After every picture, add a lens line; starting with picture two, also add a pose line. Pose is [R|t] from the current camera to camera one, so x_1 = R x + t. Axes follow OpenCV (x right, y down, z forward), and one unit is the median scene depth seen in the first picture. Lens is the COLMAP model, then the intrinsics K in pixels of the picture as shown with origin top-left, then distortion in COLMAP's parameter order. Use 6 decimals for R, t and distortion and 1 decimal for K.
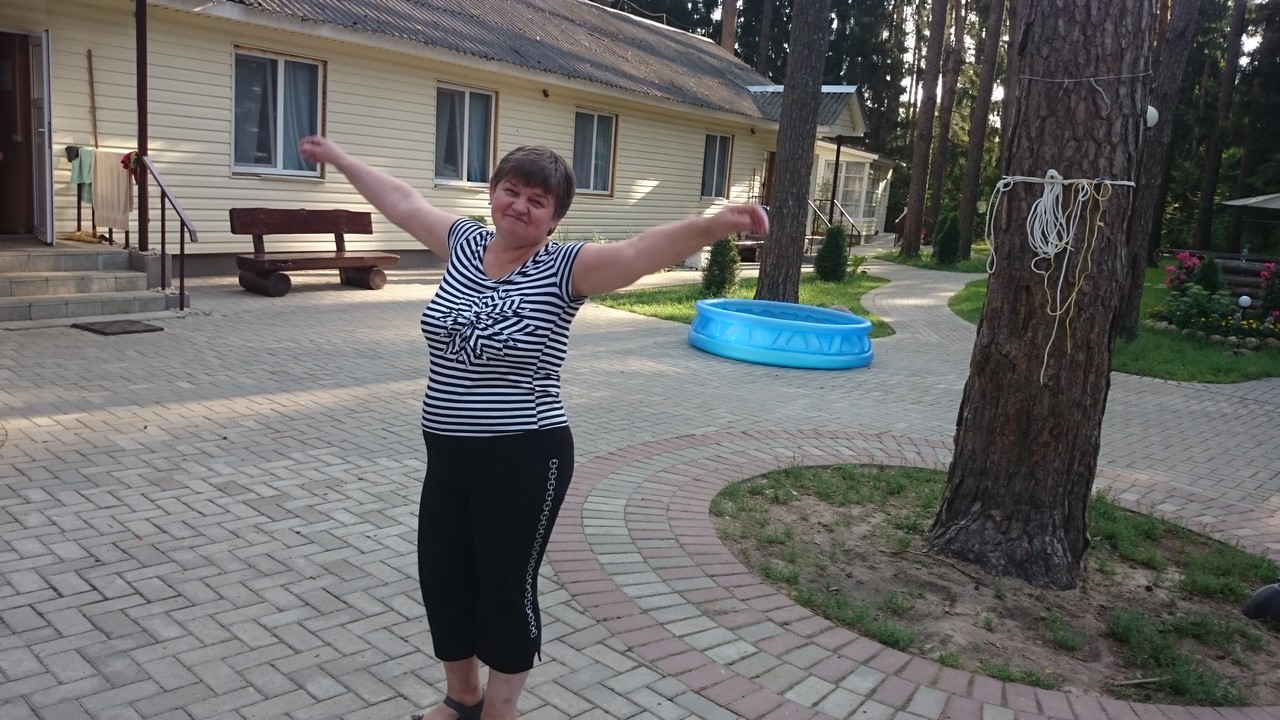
lens RADIAL K [[1017.2, 0, 635.4], [0, 1017.2, 372.9], [0, 0, 1]] dist [0.086484, -0.132209]
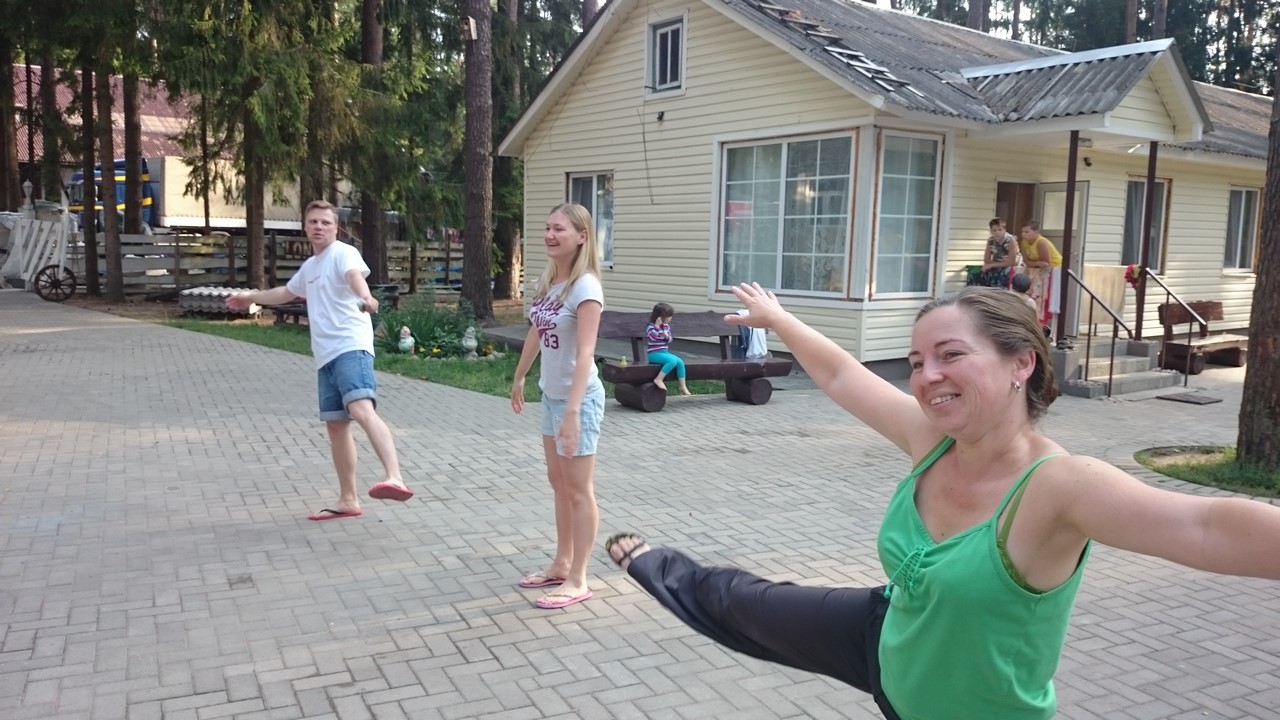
lens RADIAL K [[1017.2, 0, 626.5], [0, 1017.2, 352.3], [0, 0, 1]] dist [0.086484, -0.132209]
pose [[0.934153, -0.019154, -0.356358, -0.401513], [-0.013250, 0.996009, -0.088266, 0.013776], [0.356626, 0.087176, 0.930171, -0.293737]]
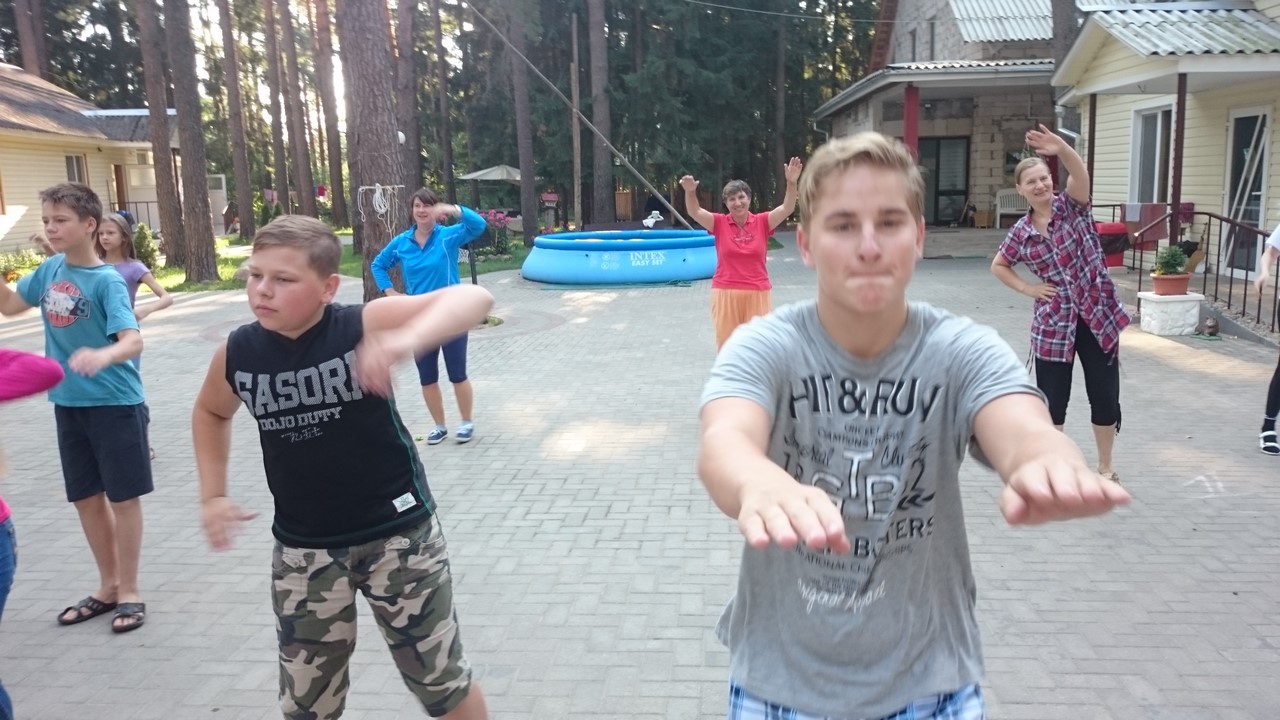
lens RADIAL K [[1017.2, 0, 641.0], [0, 1017.2, 386.5], [0, 0, 1]] dist [0.086484, -0.132209]
pose [[0.778210, -0.212541, 0.590944, -0.250513], [0.195285, 0.976237, 0.093947, 0.069998], [-0.596869, 0.042292, 0.801223, -0.514705]]
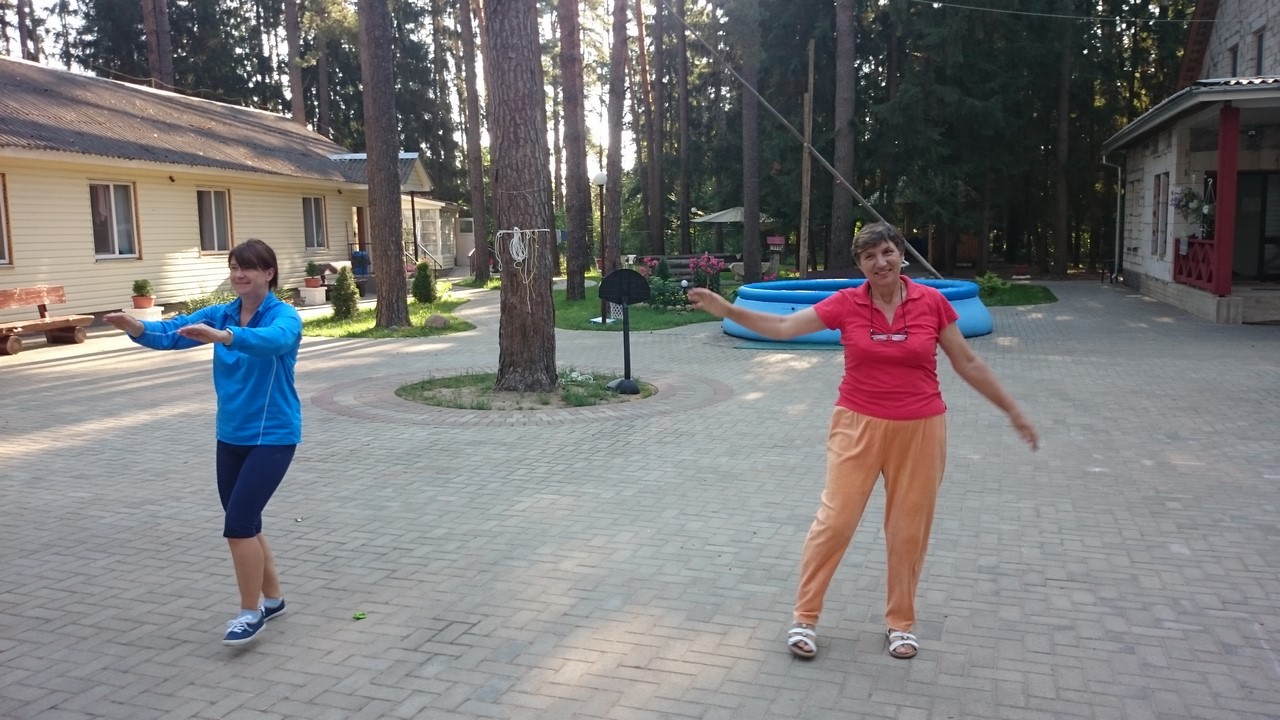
lens RADIAL K [[1017.2, 0, 629.8], [0, 1017.2, 374.8], [0, 0, 1]] dist [0.086484, -0.132209]
pose [[0.915874, -0.144701, 0.374482, -0.093160], [0.157508, 0.987511, -0.003641, 0.060833], [-0.369278, 0.062319, 0.927227, -0.398858]]
